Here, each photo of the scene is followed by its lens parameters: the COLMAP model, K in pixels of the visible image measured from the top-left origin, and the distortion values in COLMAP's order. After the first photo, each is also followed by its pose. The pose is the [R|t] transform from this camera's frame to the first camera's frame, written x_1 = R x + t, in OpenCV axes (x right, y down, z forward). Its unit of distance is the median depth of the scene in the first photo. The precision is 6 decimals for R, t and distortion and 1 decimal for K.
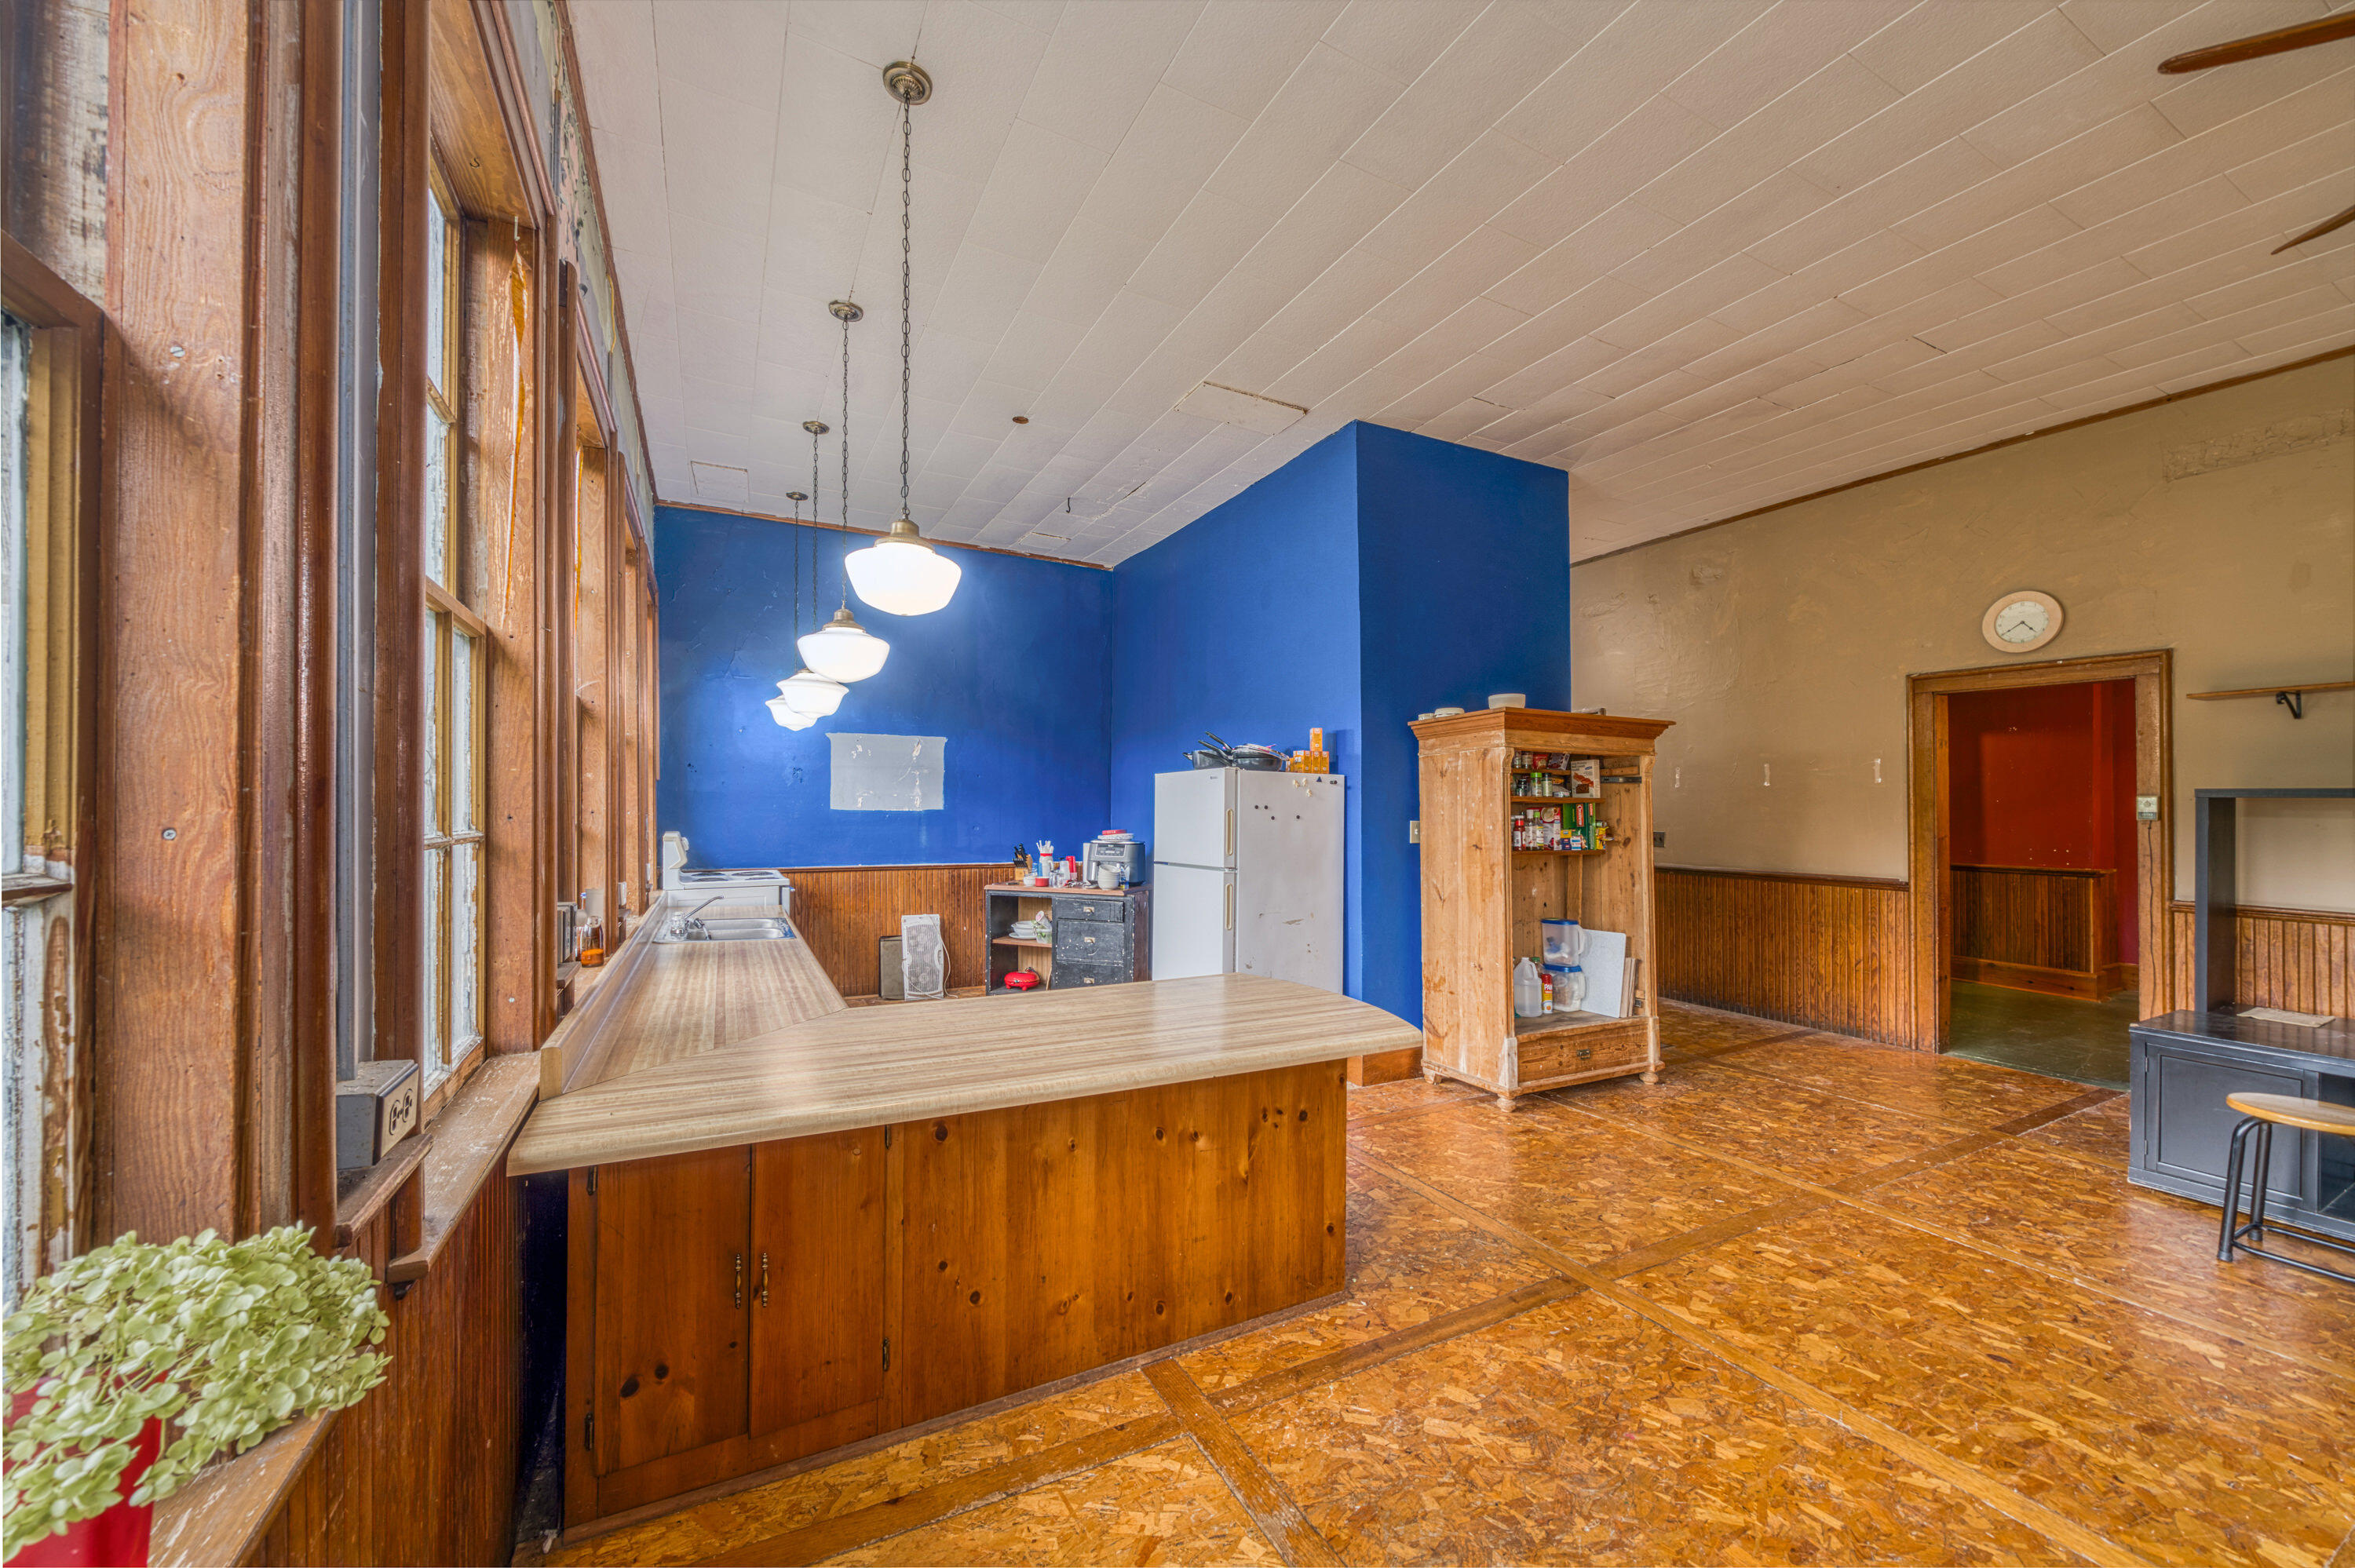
lens RADIAL K [[879.5, 0, 1163.9], [0, 879.5, 799.7], [0, 0, 1]] dist [-0.002916, -0.000333]
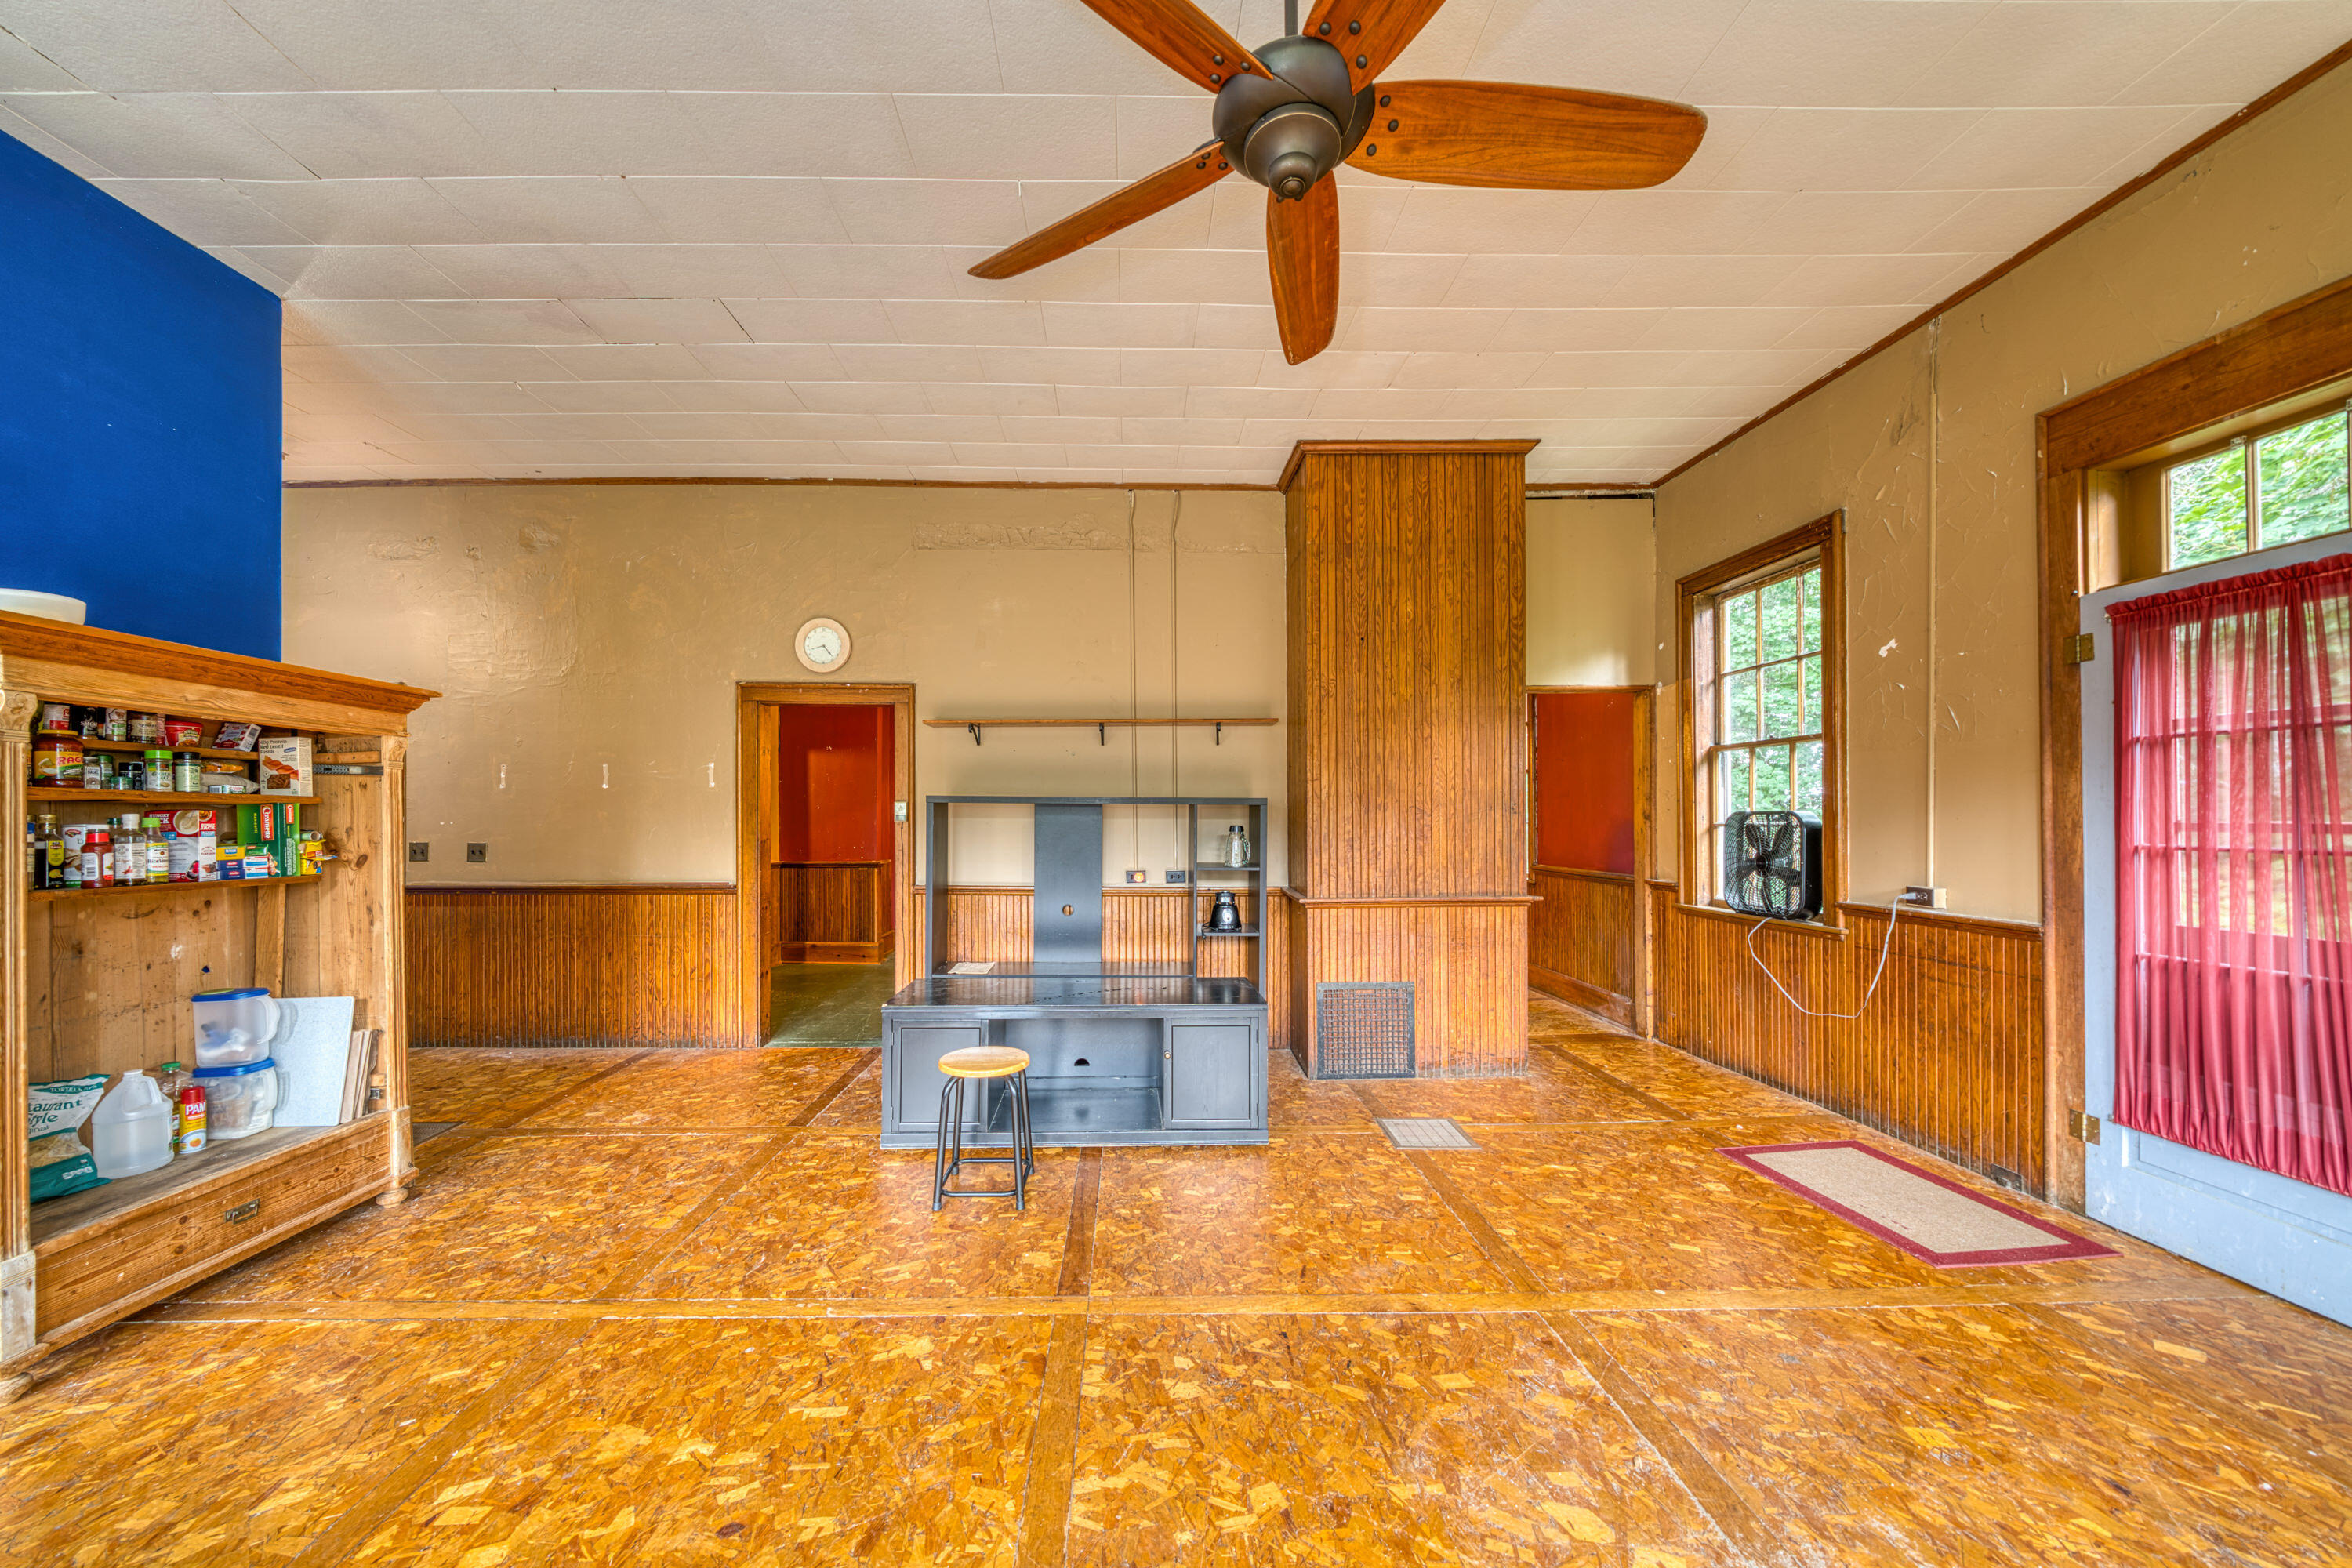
lens RADIAL K [[812.5, 0, 1157.1], [0, 812.5, 808.6], [0, 0, 1]] dist [-0.001294, -0.000118]
pose [[0.424646, 0.004926, 0.905346, 0.223285], [-0.004769, 0.999983, -0.003204, 0.006477], [-0.905347, -0.002958, 0.424663, 0.174560]]
